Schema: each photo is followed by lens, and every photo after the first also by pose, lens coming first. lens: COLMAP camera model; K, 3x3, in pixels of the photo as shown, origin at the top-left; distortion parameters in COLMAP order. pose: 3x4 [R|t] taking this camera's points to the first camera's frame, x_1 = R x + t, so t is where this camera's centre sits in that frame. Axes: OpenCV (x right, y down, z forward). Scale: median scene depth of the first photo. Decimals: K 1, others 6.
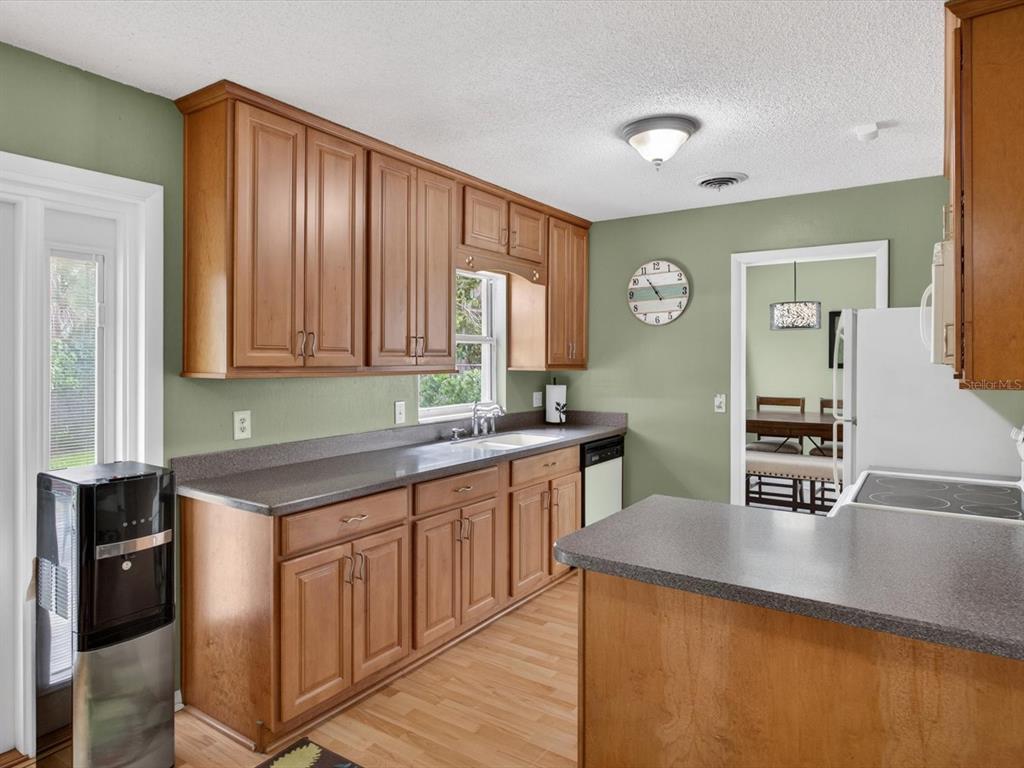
lens RADIAL K [[607.7, 0, 516.4], [0, 607.7, 364.0], [0, 0, 1]] dist [-0.000515, 0.001617]
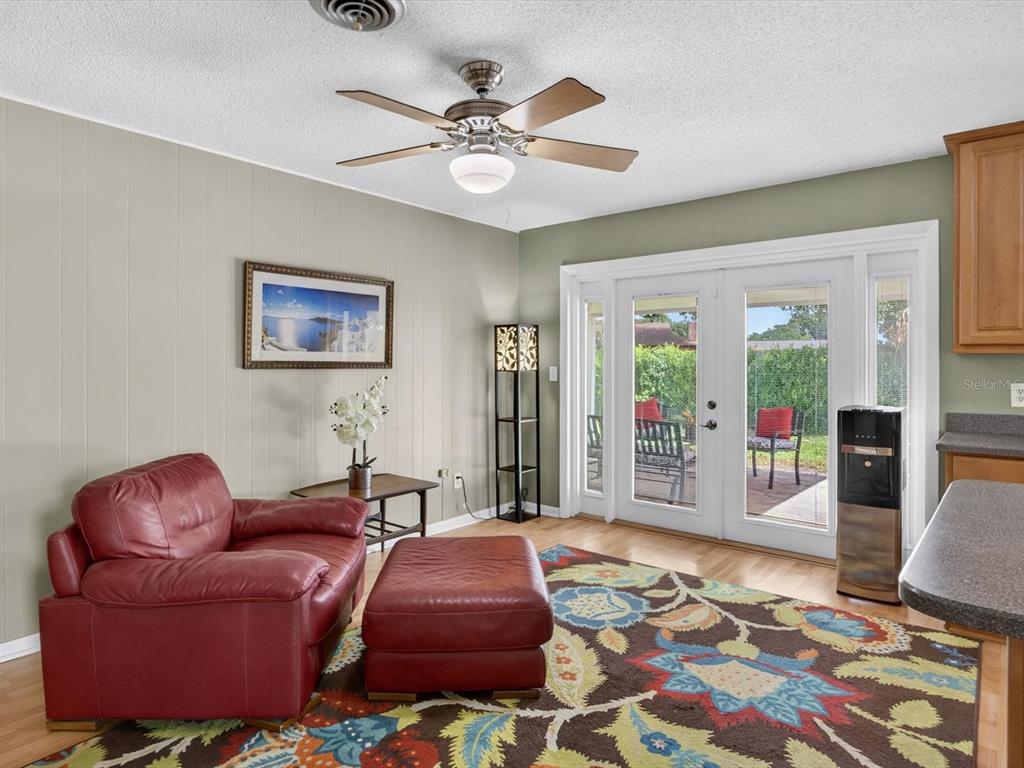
lens RADIAL K [[607.7, 0, 516.4], [0, 607.7, 364.0], [0, 0, 1]] dist [-0.000515, 0.001617]
pose [[-0.088498, 0.001511, -0.996075, 0.537744], [-0.007743, 0.999968, 0.002205, 0.029520], [0.996046, 0.007908, -0.088484, 0.085733]]
